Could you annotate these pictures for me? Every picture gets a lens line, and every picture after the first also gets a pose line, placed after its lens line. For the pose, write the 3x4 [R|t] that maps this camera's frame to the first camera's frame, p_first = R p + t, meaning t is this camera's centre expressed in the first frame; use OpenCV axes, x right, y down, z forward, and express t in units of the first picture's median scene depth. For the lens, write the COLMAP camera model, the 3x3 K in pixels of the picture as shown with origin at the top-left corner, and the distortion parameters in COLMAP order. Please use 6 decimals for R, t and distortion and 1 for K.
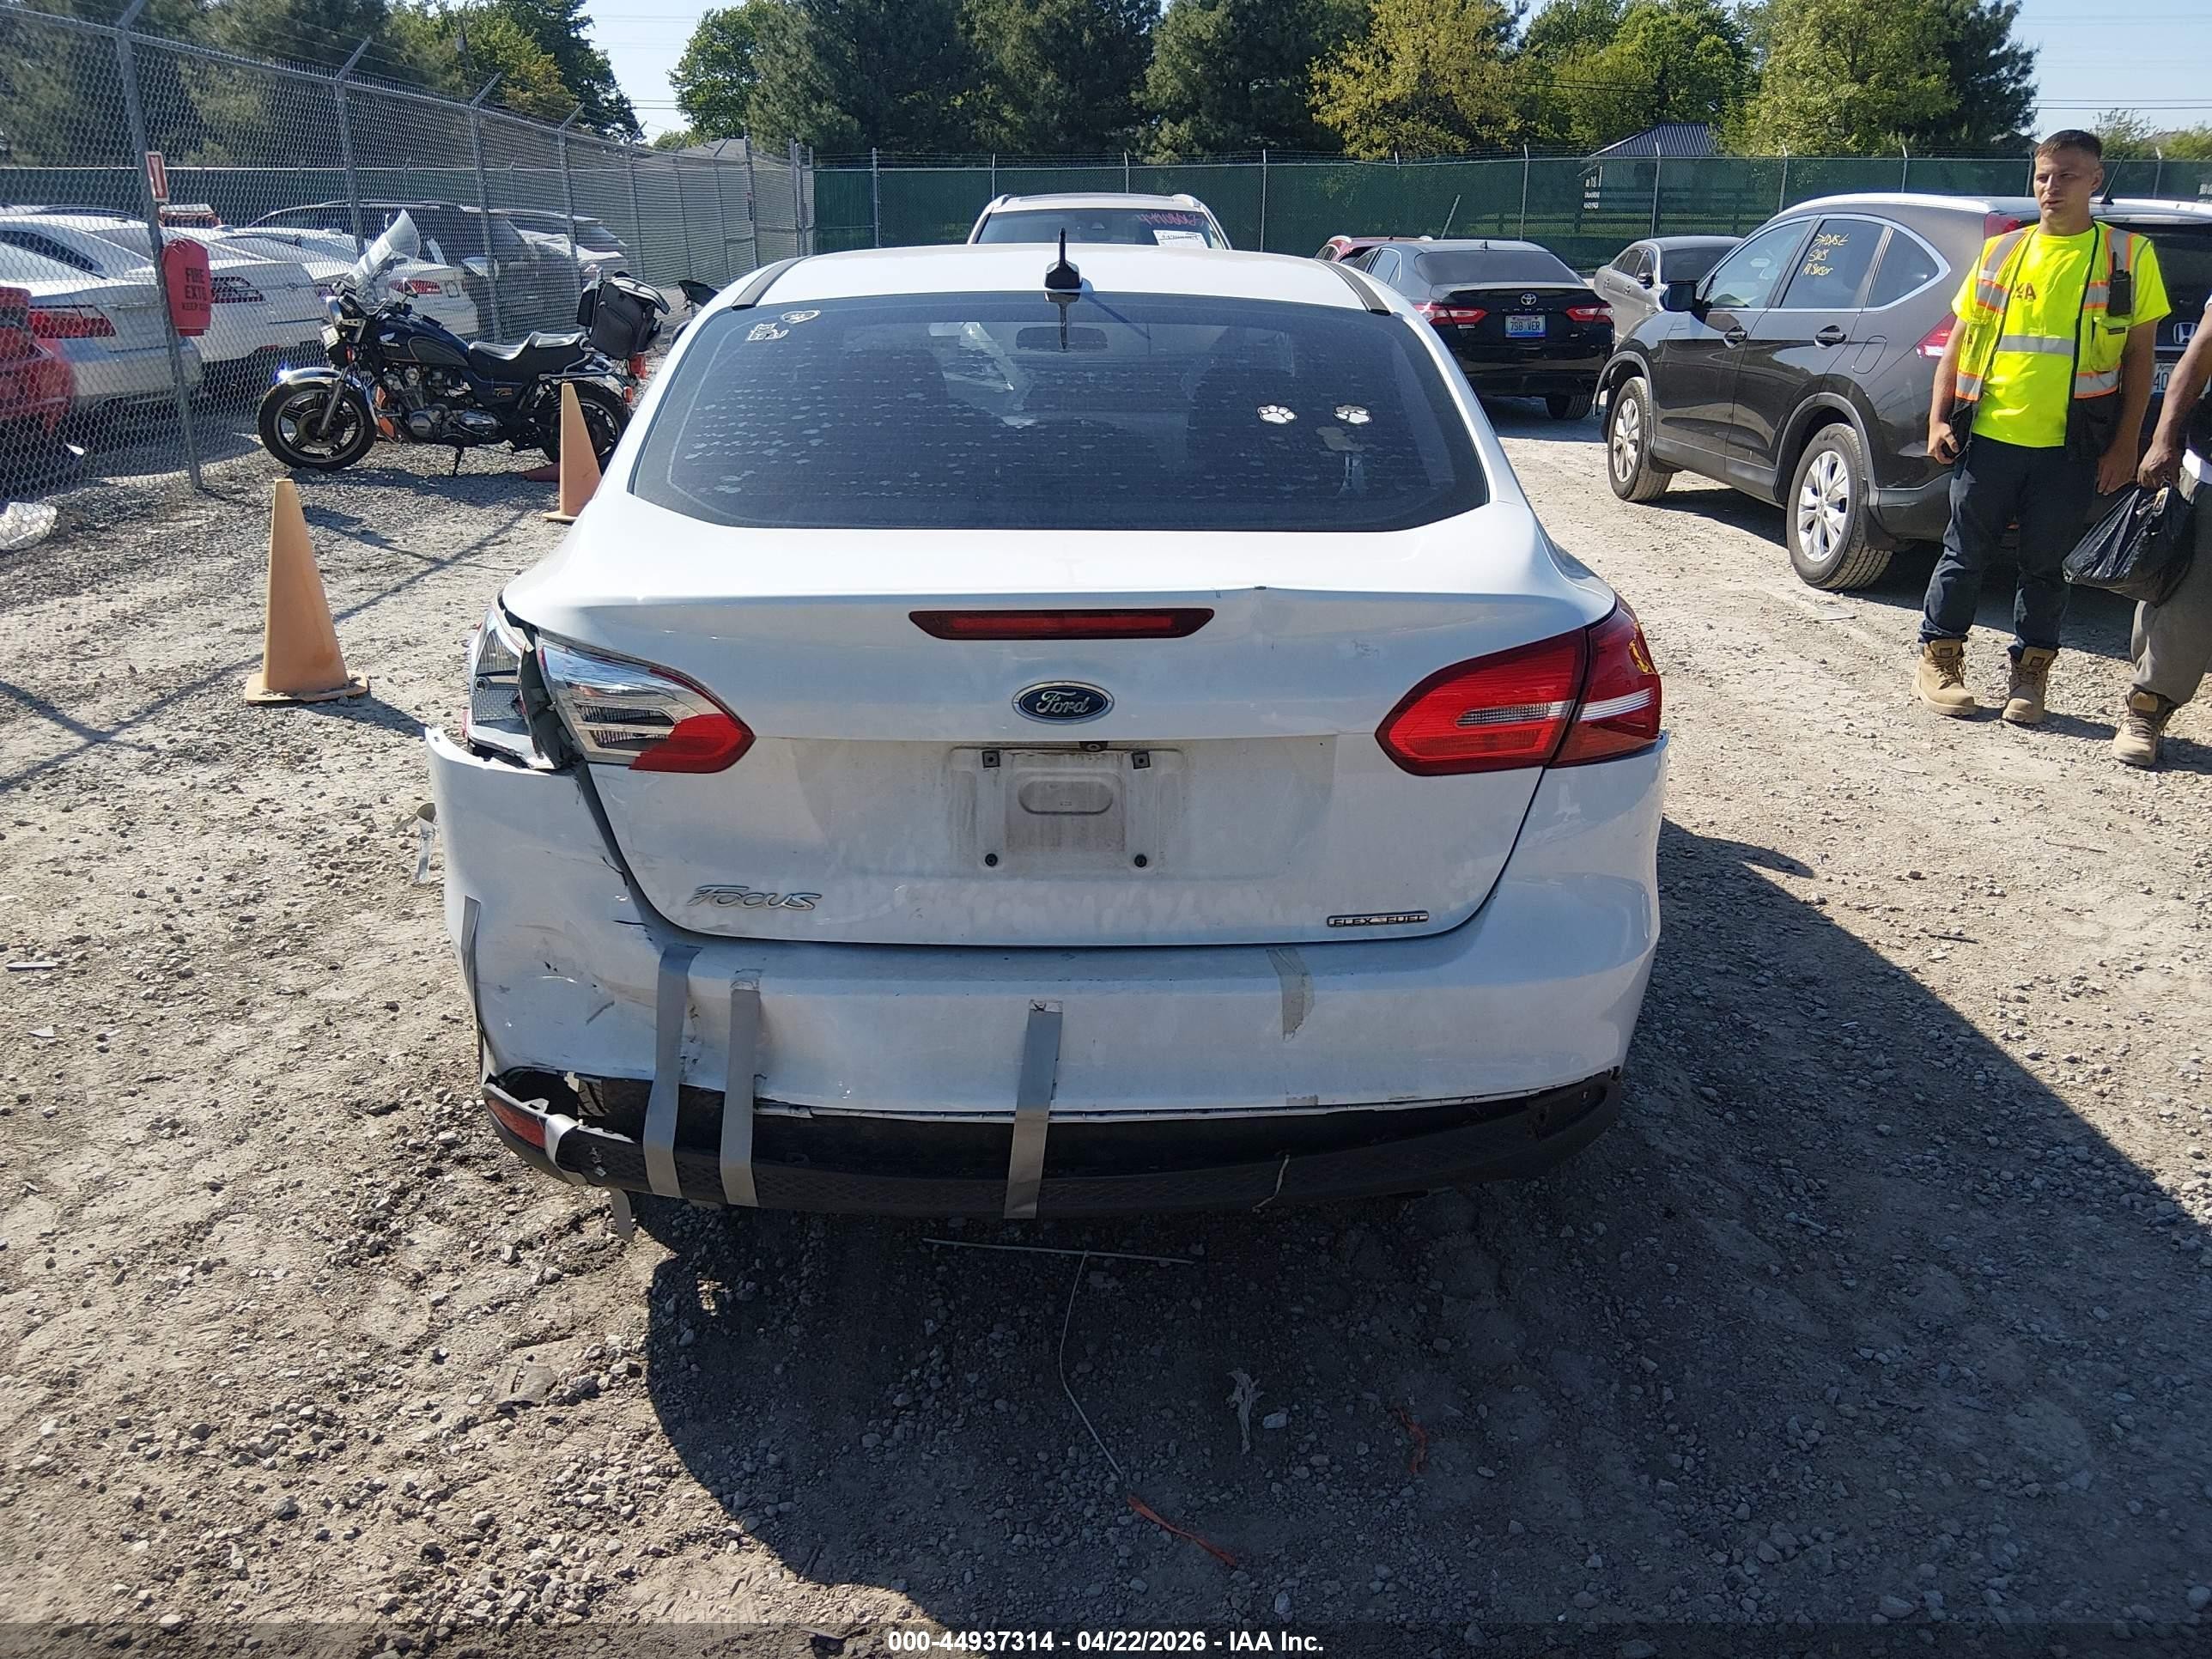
lens RADIAL K [[1761.6, 0, 1106.0], [0, 1761.6, 829.5], [0, 0, 1]] dist [0.098613, -0.176217]
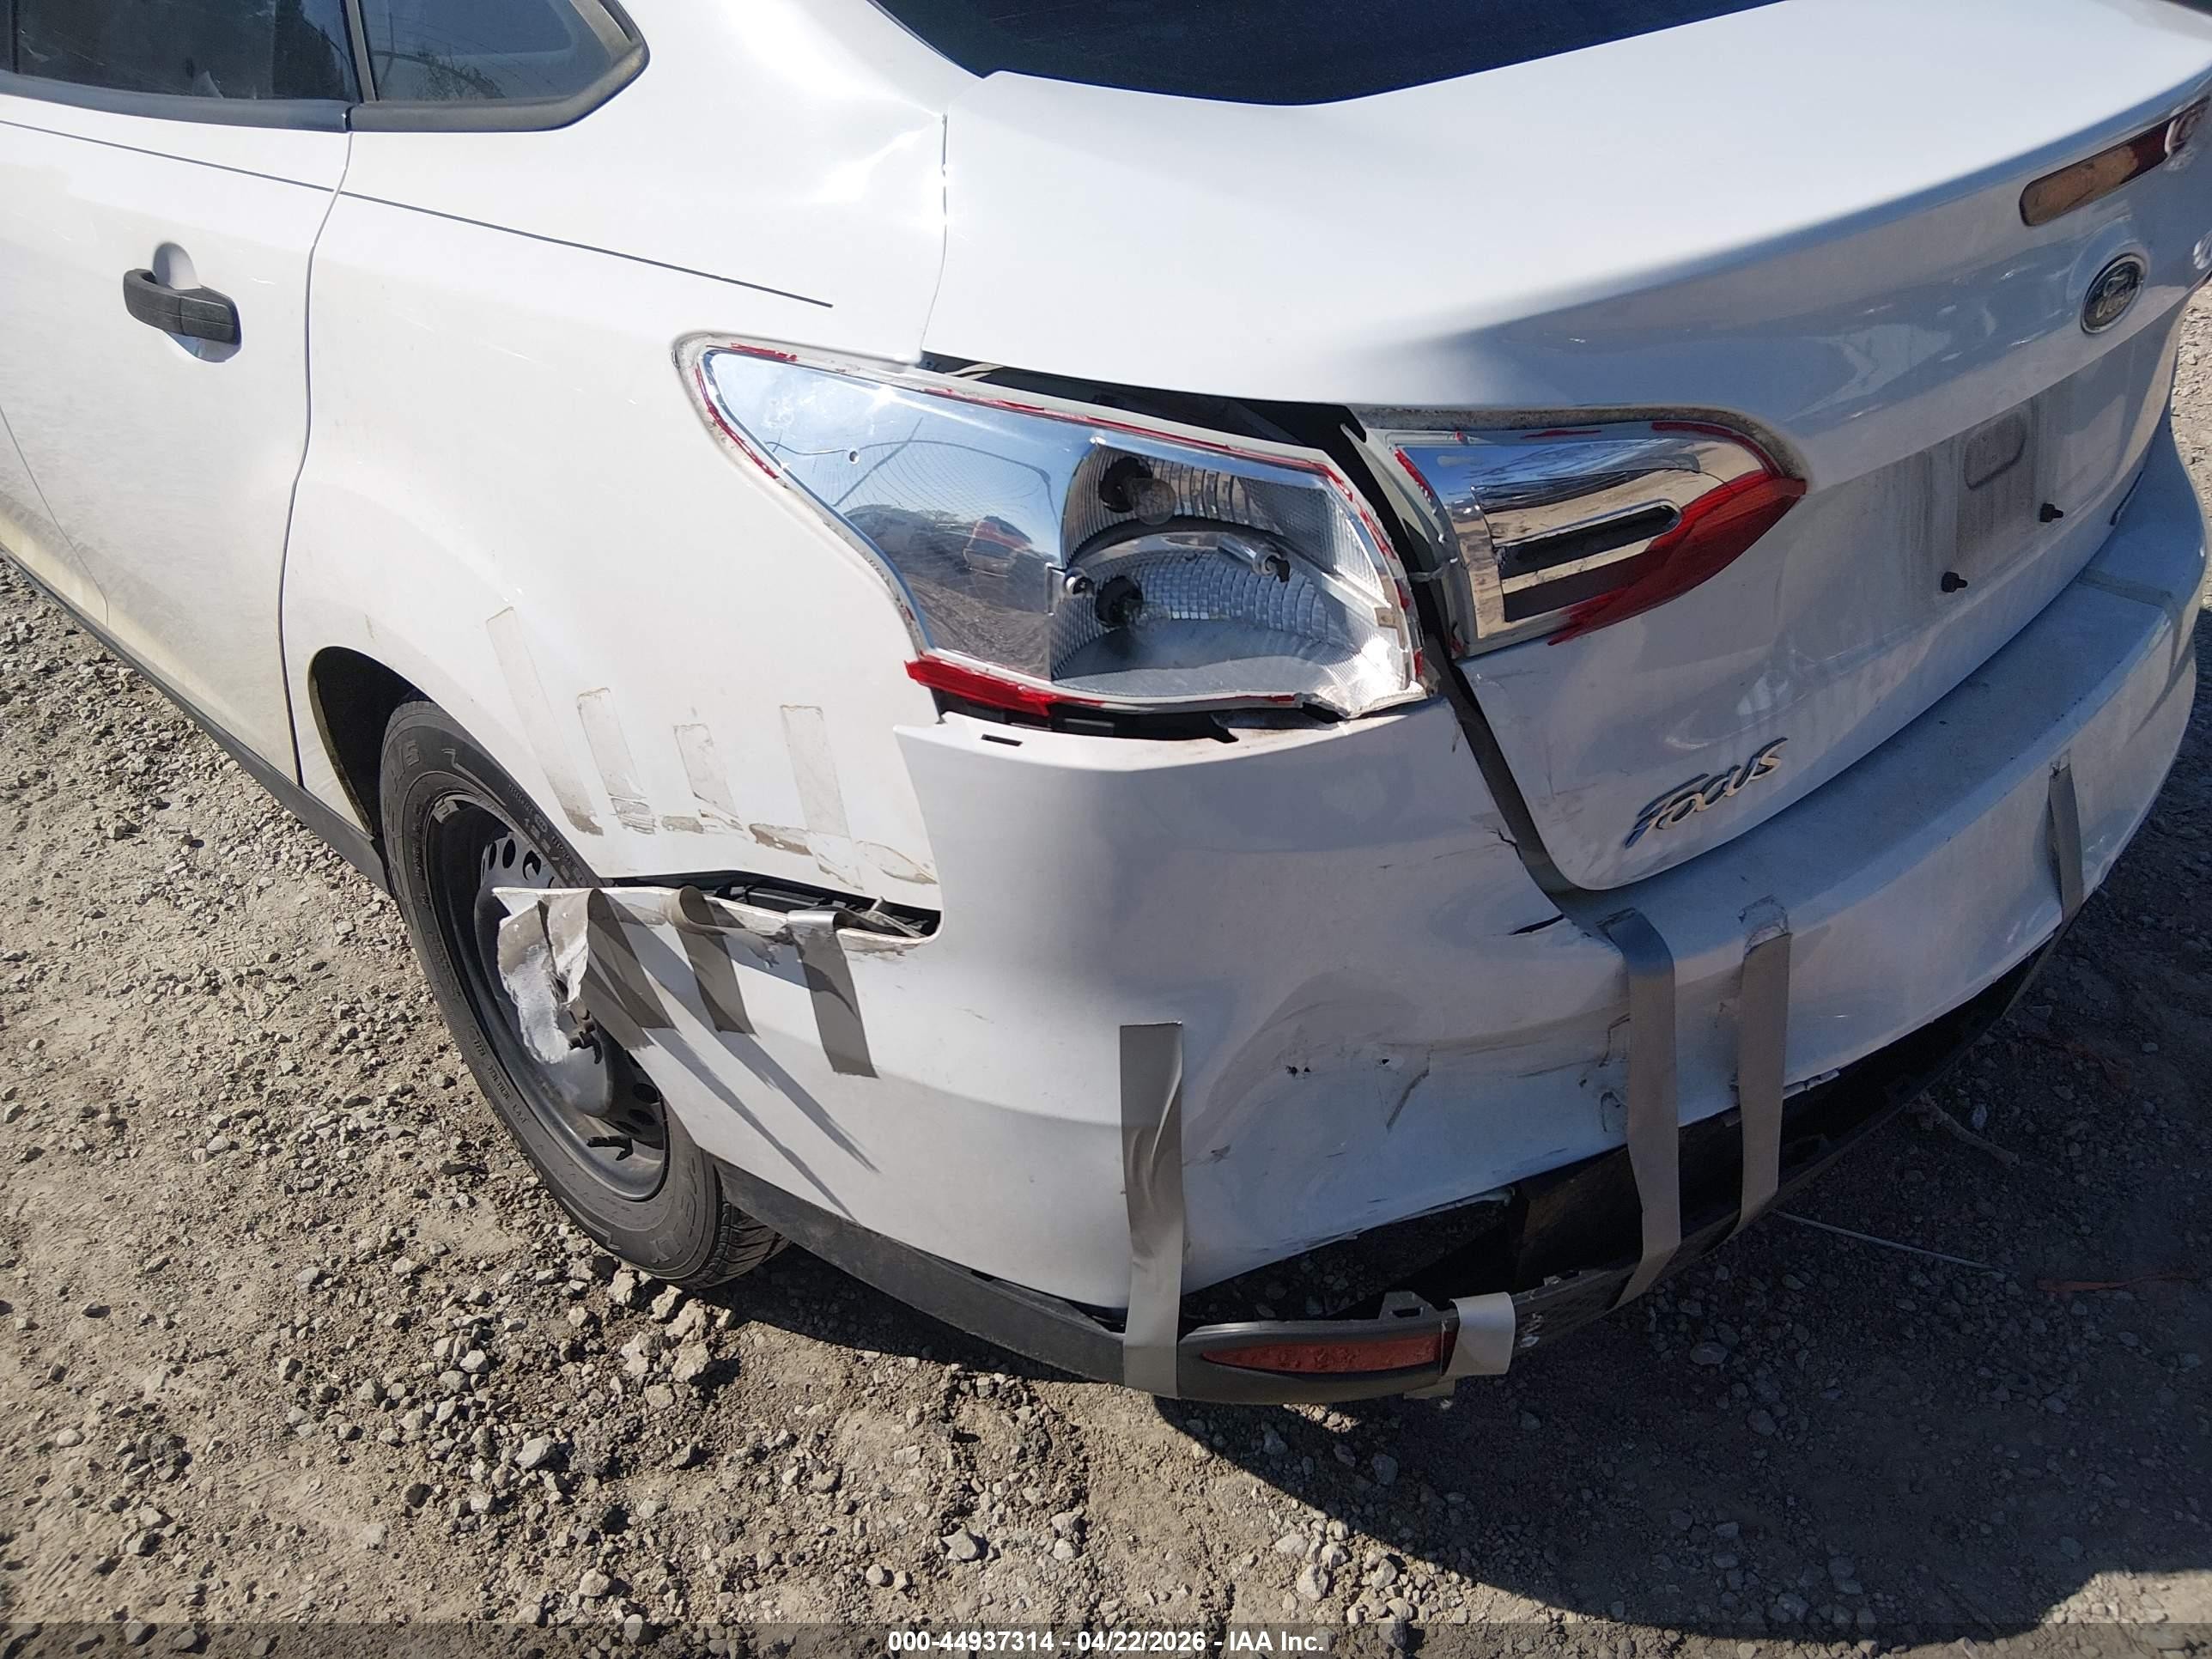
lens RADIAL K [[1701.1, 0, 1096.5], [0, 1701.1, 785.1], [0, 0, 1]] dist [0.137524, -0.242446]
pose [[0.726880, -0.384006, 0.569372, -0.458059], [0.241164, 0.918990, 0.311924, -0.125159], [-0.643028, -0.089420, 0.760604, 0.508560]]
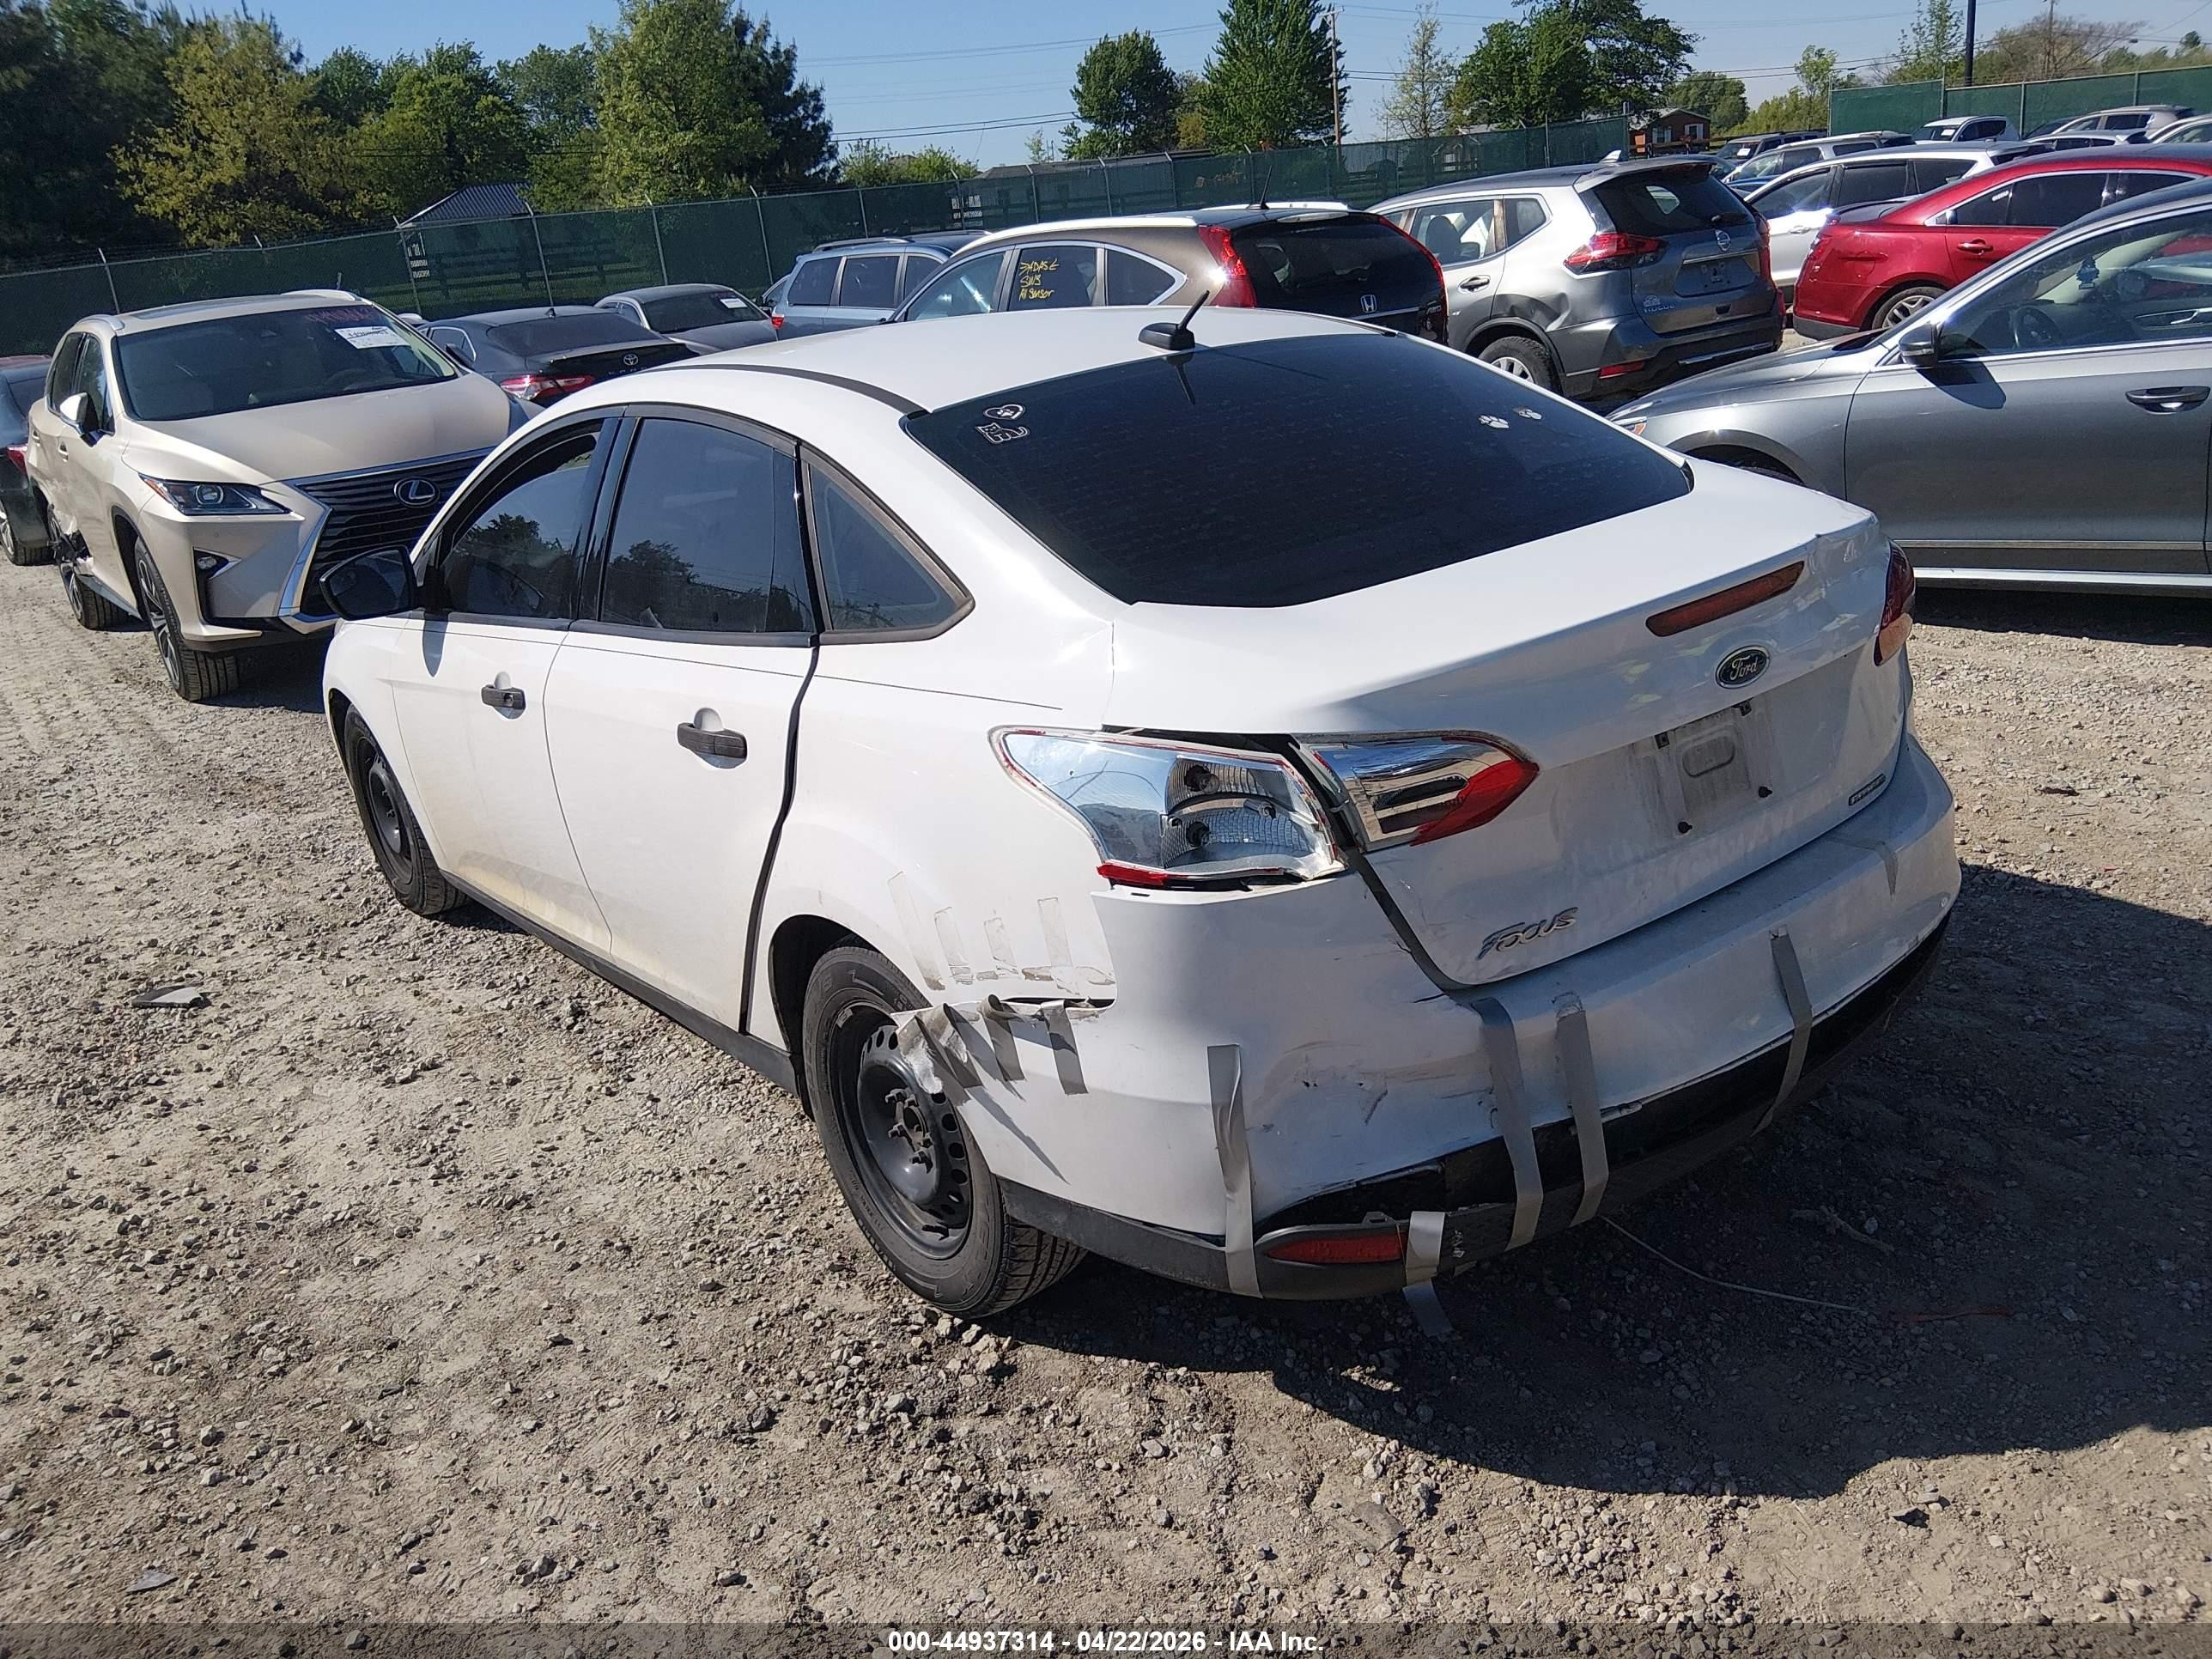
lens RADIAL K [[1783.6, 0, 1153.0], [0, 1783.6, 800.9], [0, 0, 1]] dist [0.078123, -0.139439]
pose [[0.784084, -0.272586, 0.557593, -0.662734], [0.297036, 0.953633, 0.048504, -0.106285], [-0.544960, 0.127594, 0.828696, 0.175137]]
